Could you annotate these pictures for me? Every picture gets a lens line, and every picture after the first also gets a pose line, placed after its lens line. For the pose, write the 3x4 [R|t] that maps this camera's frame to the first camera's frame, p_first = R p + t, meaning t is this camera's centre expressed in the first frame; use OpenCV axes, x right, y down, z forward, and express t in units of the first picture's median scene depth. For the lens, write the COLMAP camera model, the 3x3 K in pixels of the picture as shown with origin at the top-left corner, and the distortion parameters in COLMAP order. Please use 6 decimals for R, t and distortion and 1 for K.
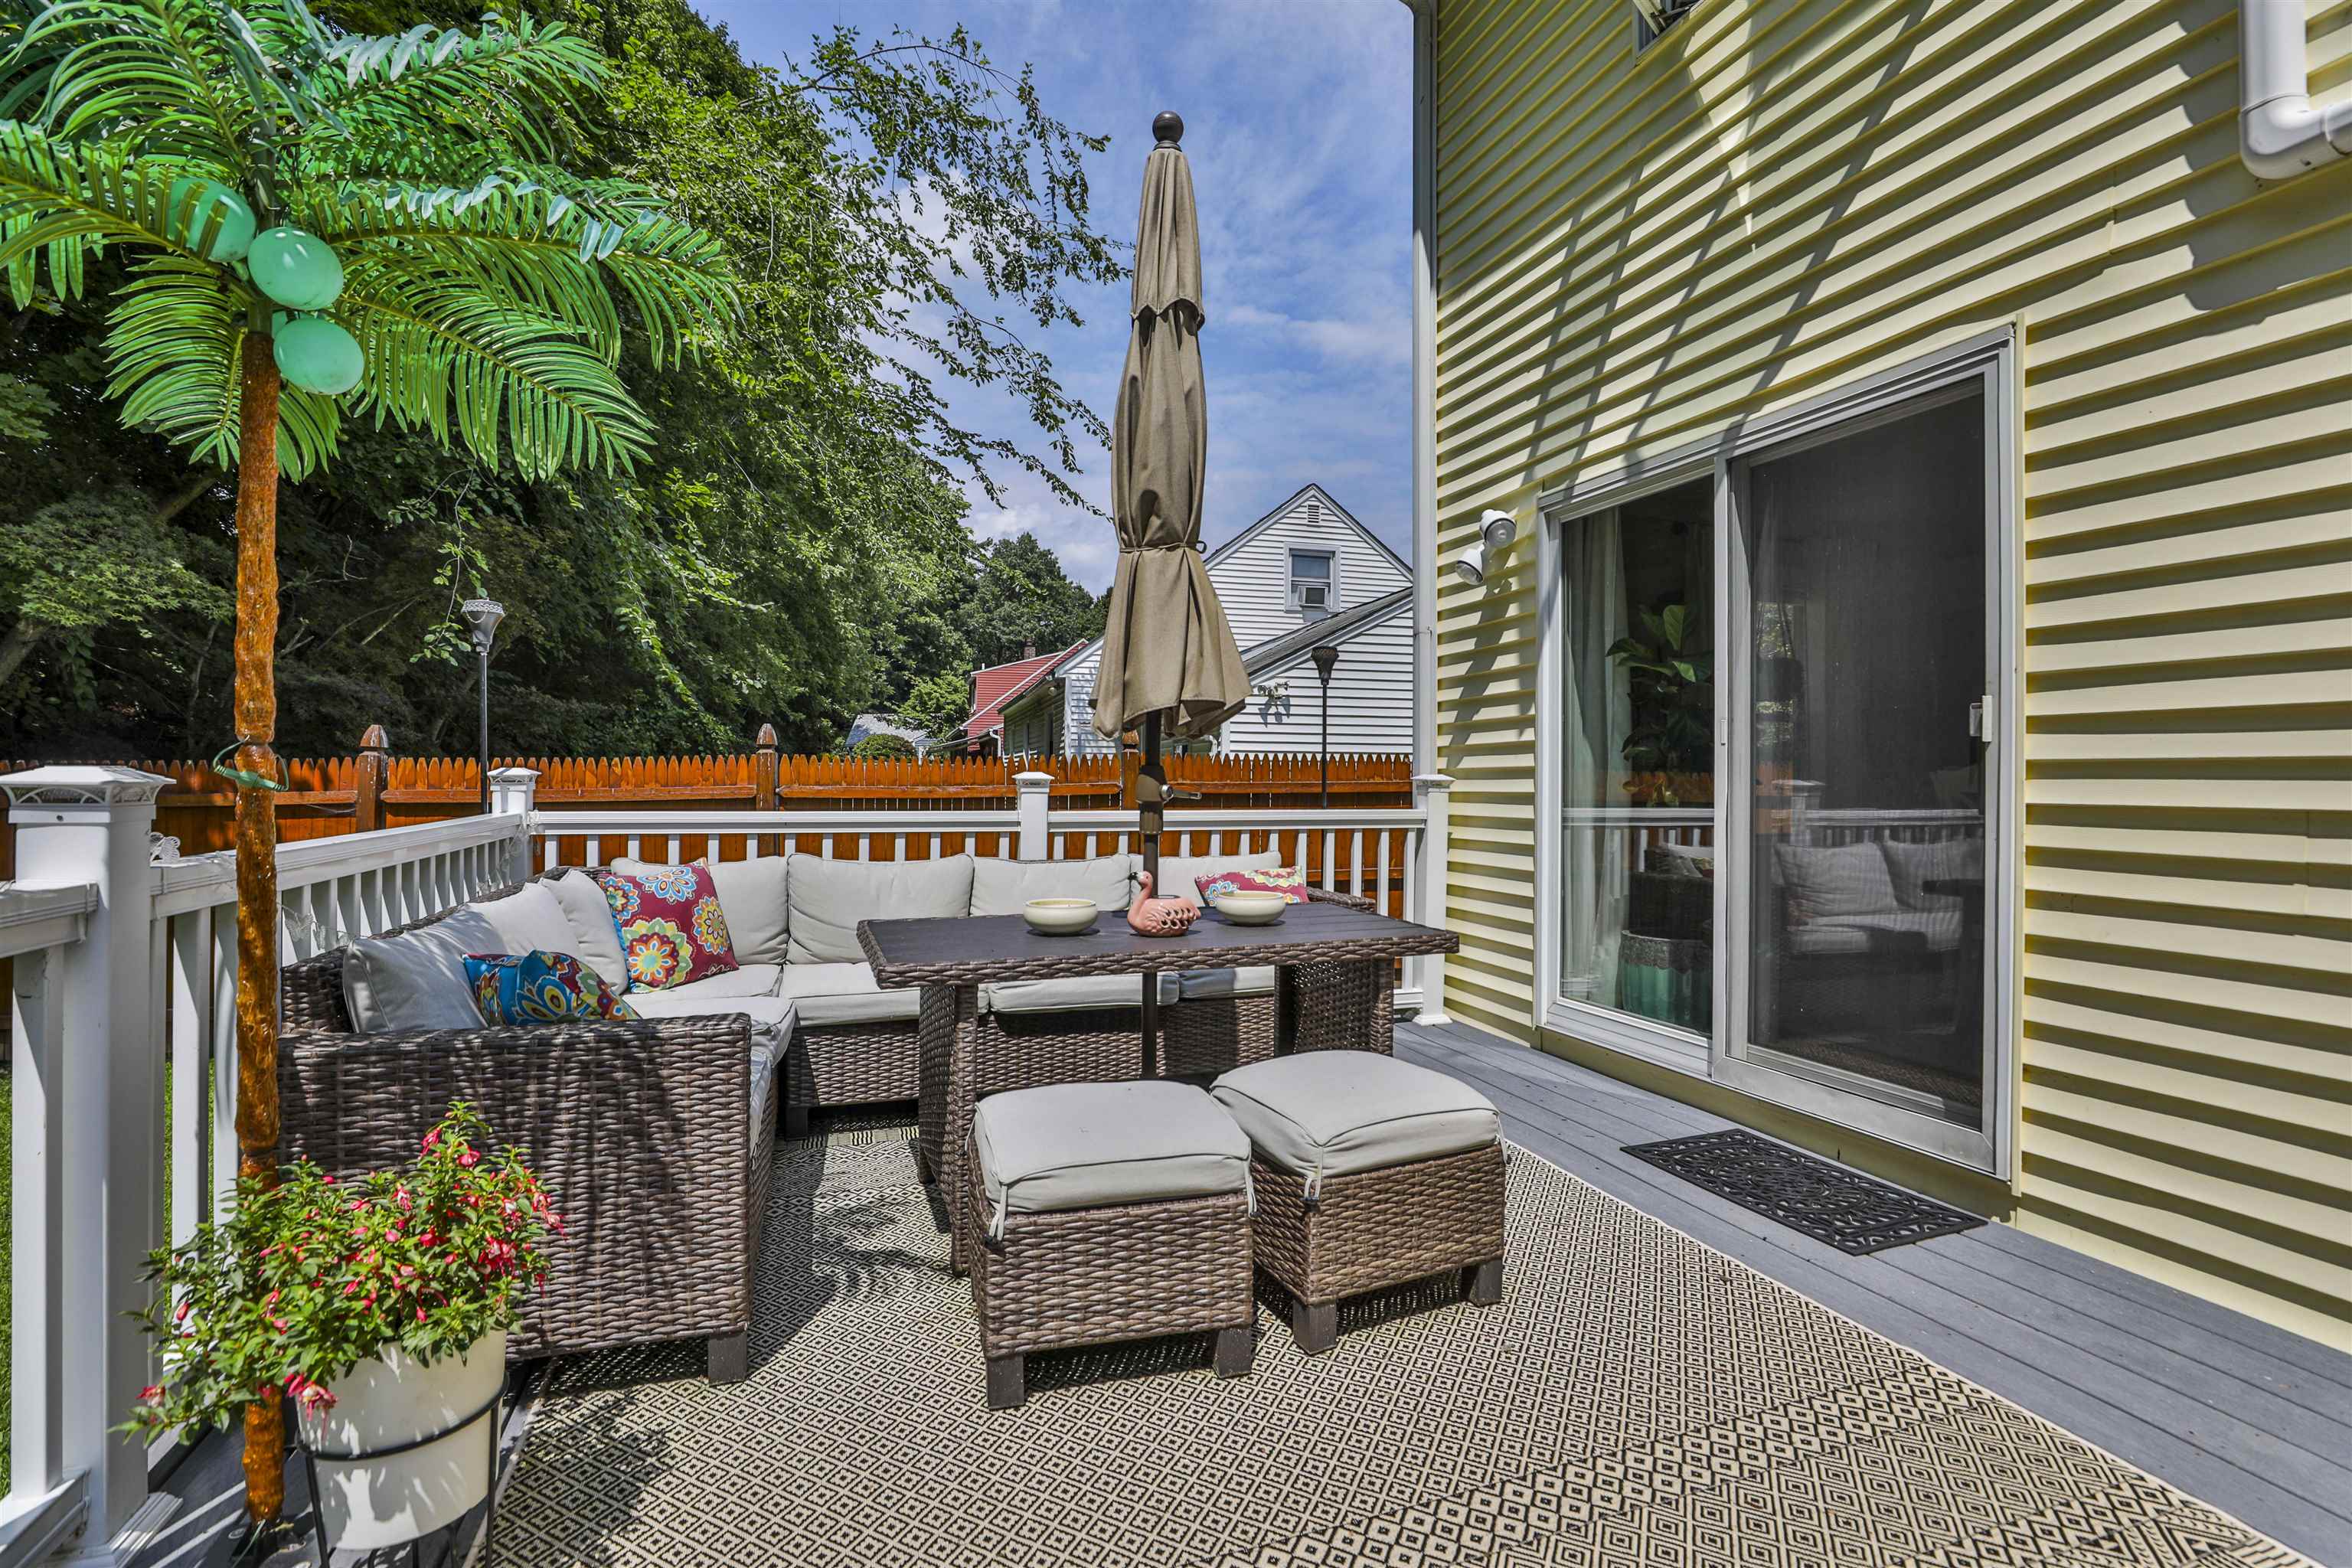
lens RADIAL K [[1128.6, 0, 1204.7], [0, 1128.6, 772.2], [0, 0, 1]] dist [-0.045515, 0.014005]
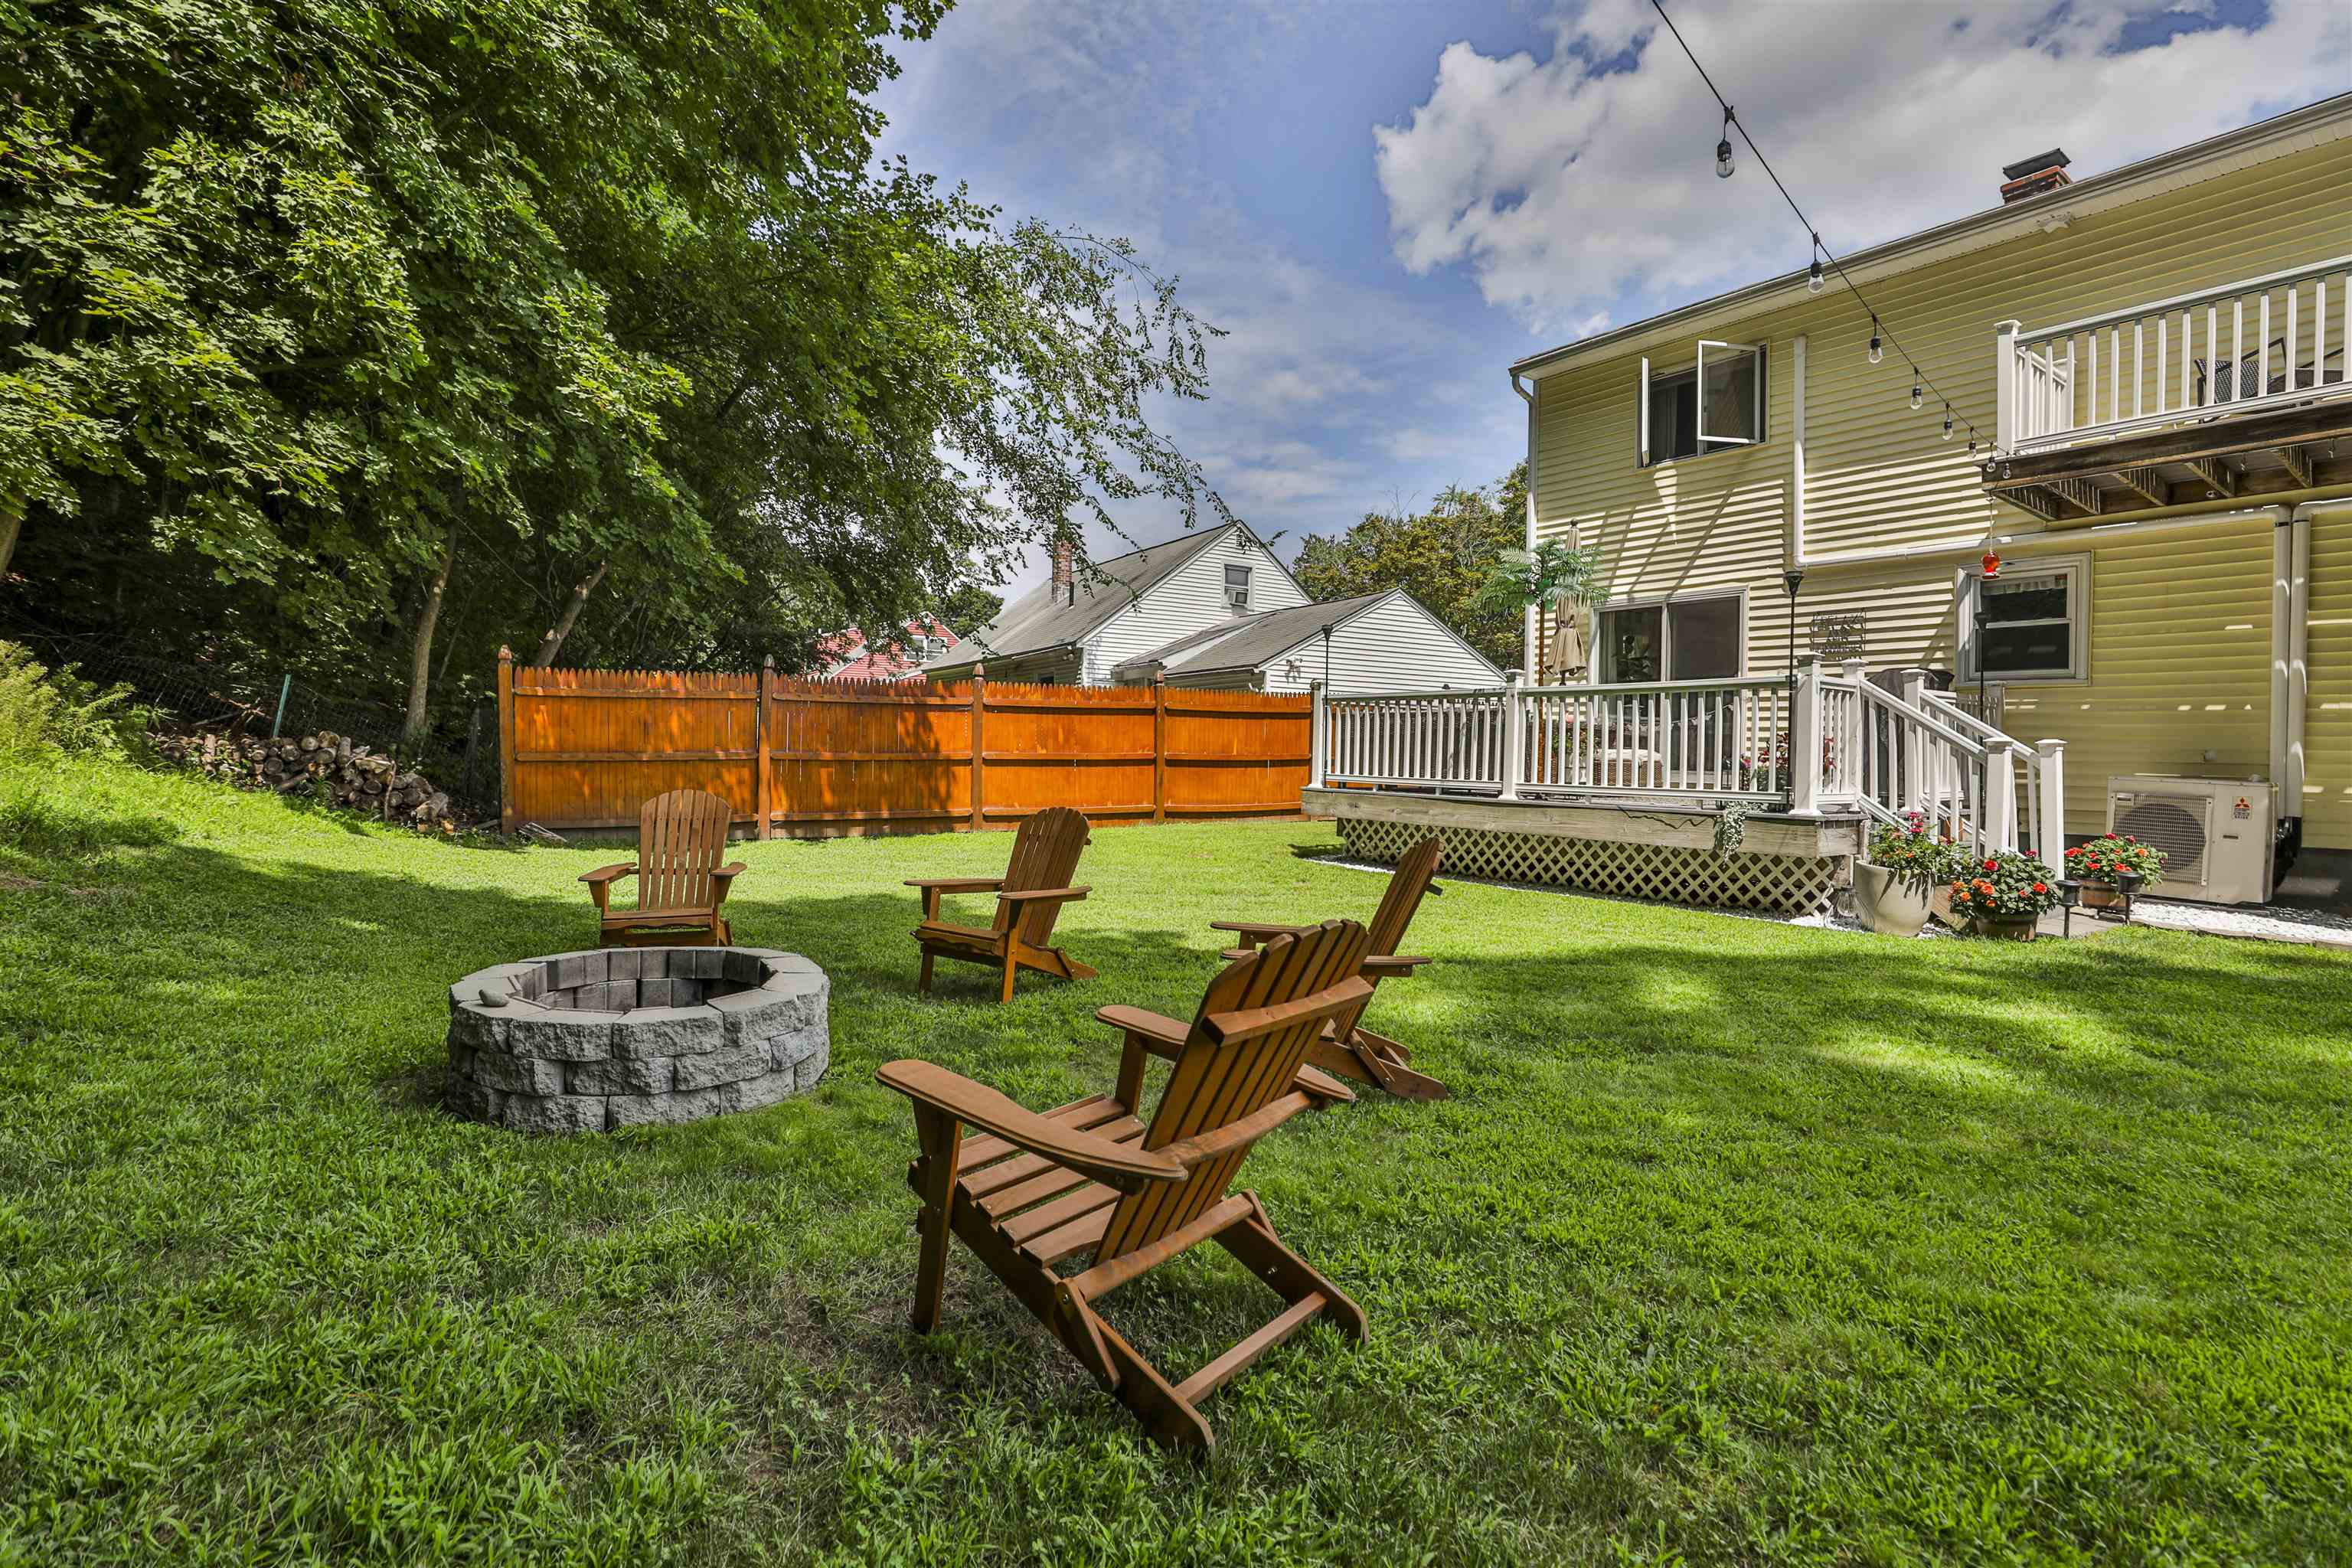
lens RADIAL K [[1128.6, 0, 1169.8], [0, 1128.6, 761.0], [0, 0, 1]] dist [-0.045515, 0.014005]
pose [[0.963101, 0.011736, 0.268883, -1.732628], [-0.015358, 0.999817, 0.011372, 0.175605], [-0.268700, -0.015082, 0.963106, -1.730617]]
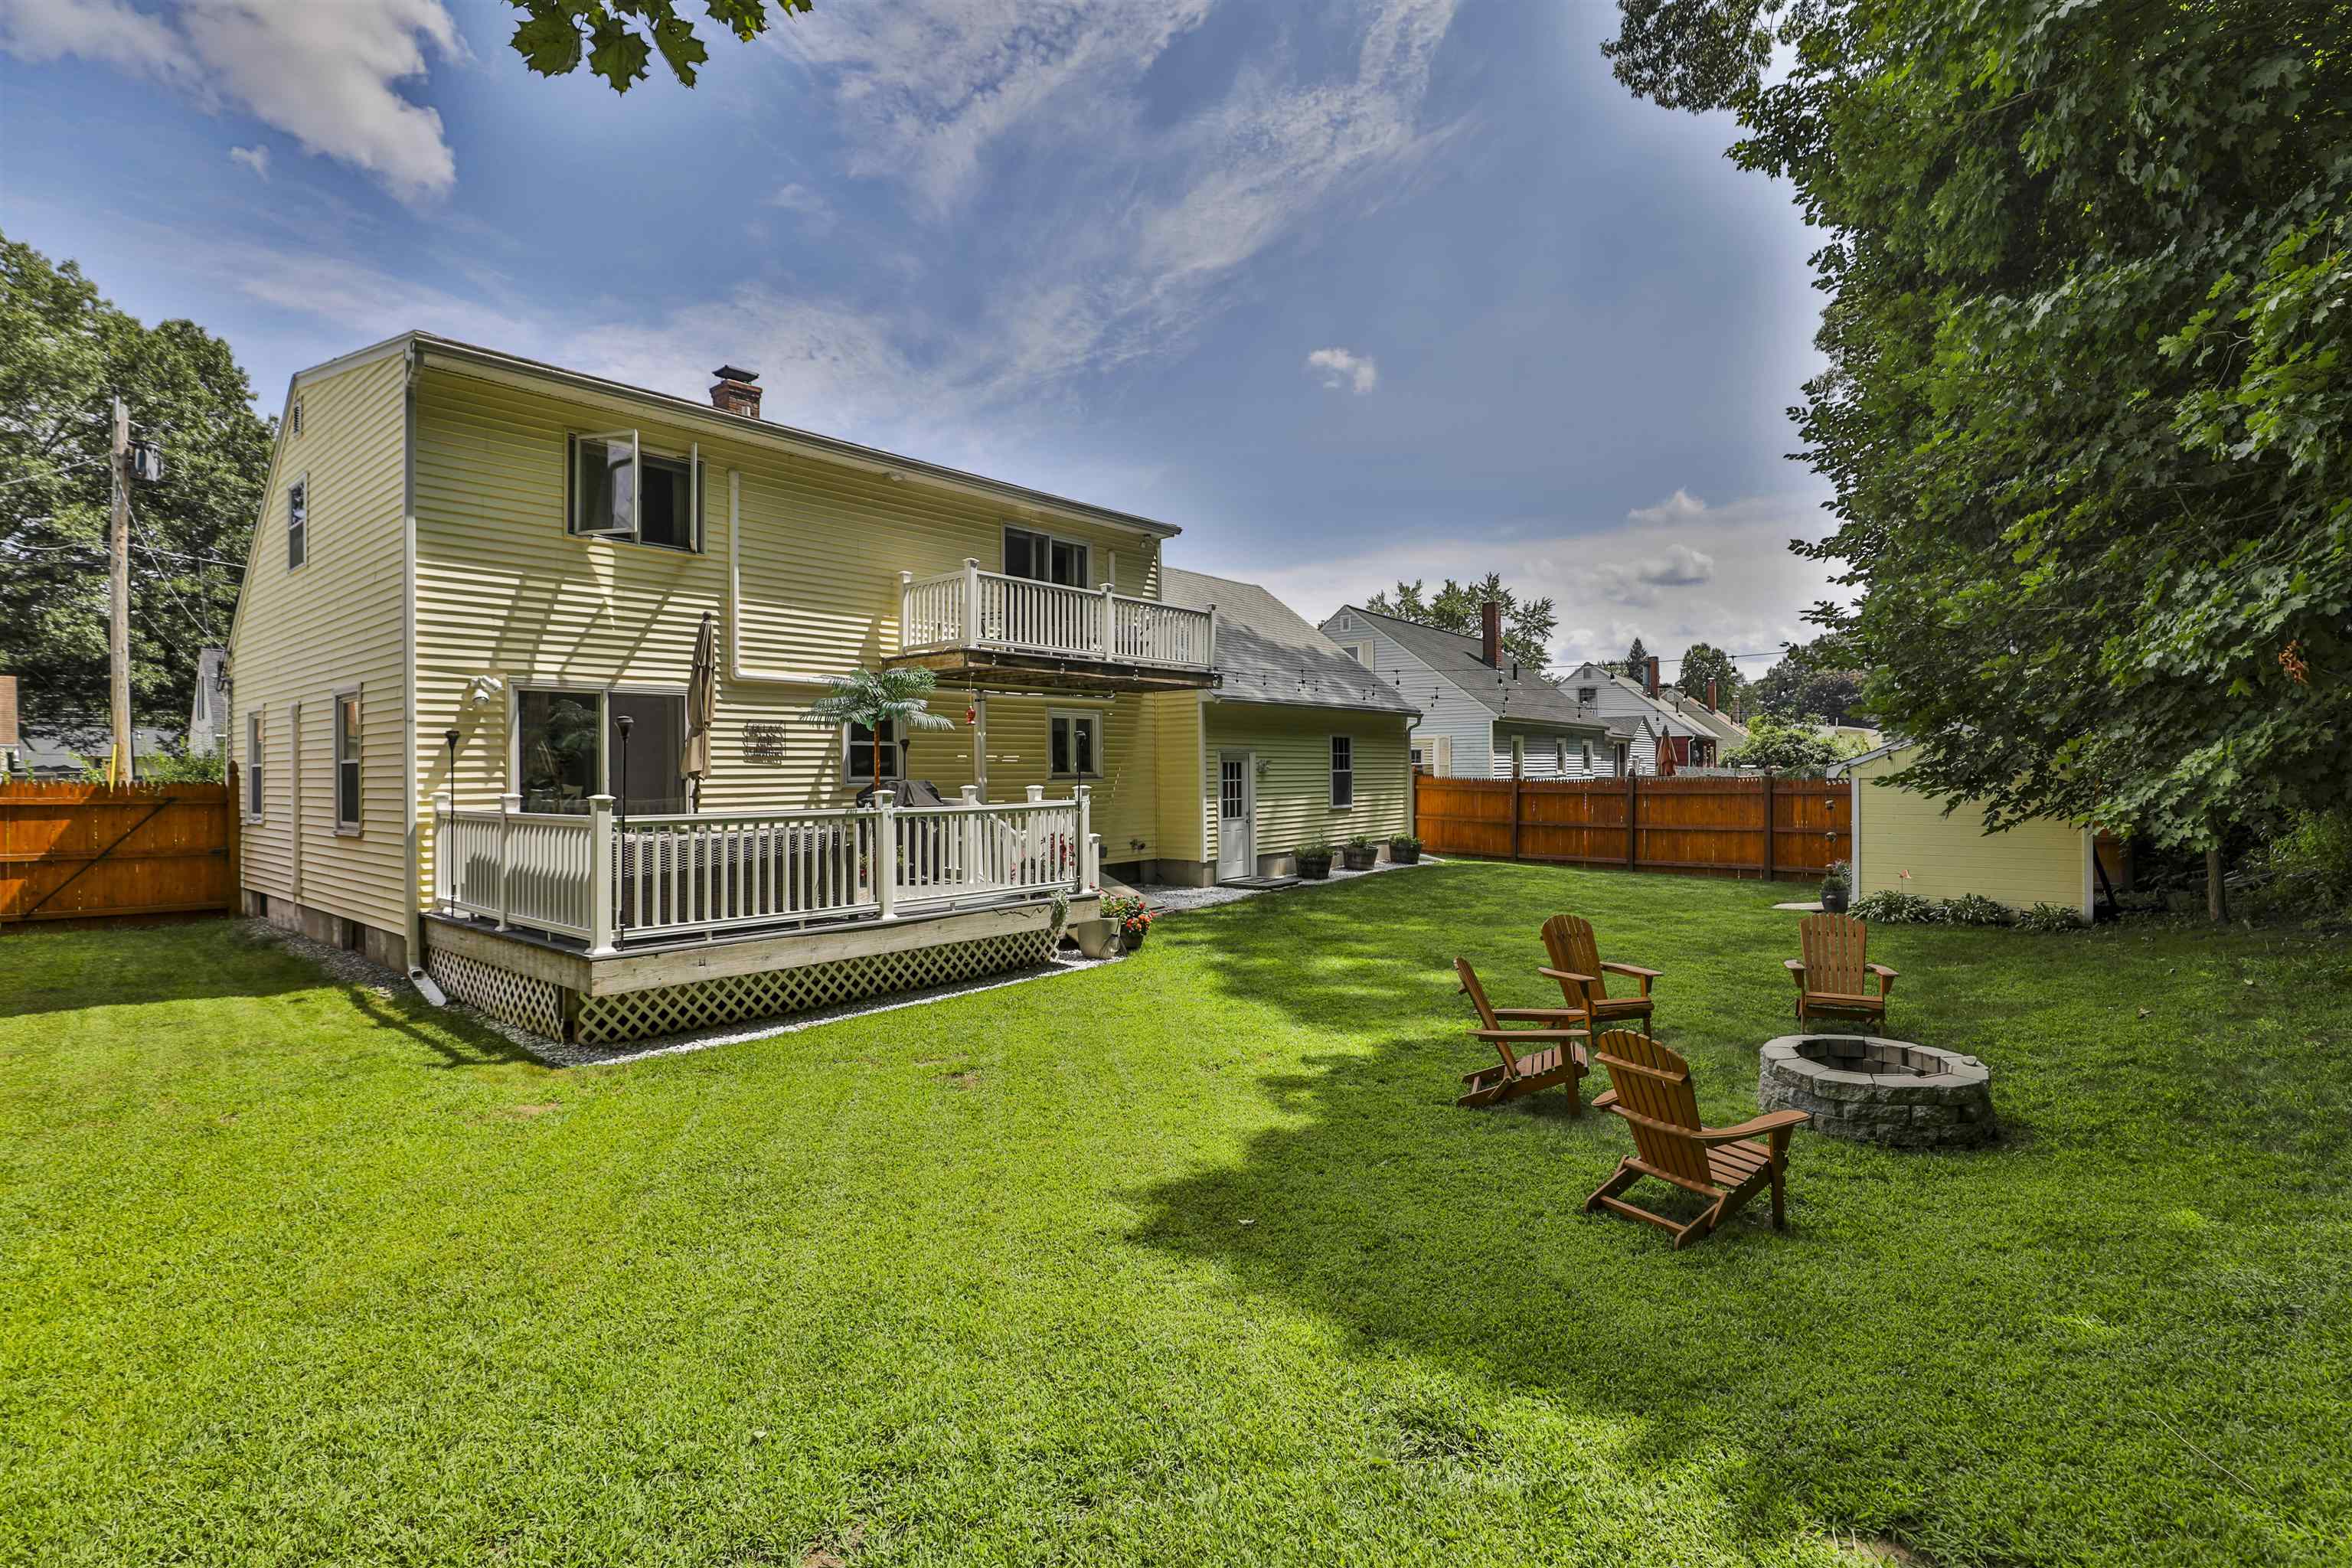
lens RADIAL K [[1128.6, 0, 1187.6], [0, 1128.6, 771.5], [0, 0, 1]] dist [-0.045515, 0.014005]
pose [[-0.539304, -0.009635, 0.842056, -2.799936], [-0.003884, 0.999952, 0.008954, -0.073772], [-0.842102, 0.001558, -0.539316, 1.172174]]
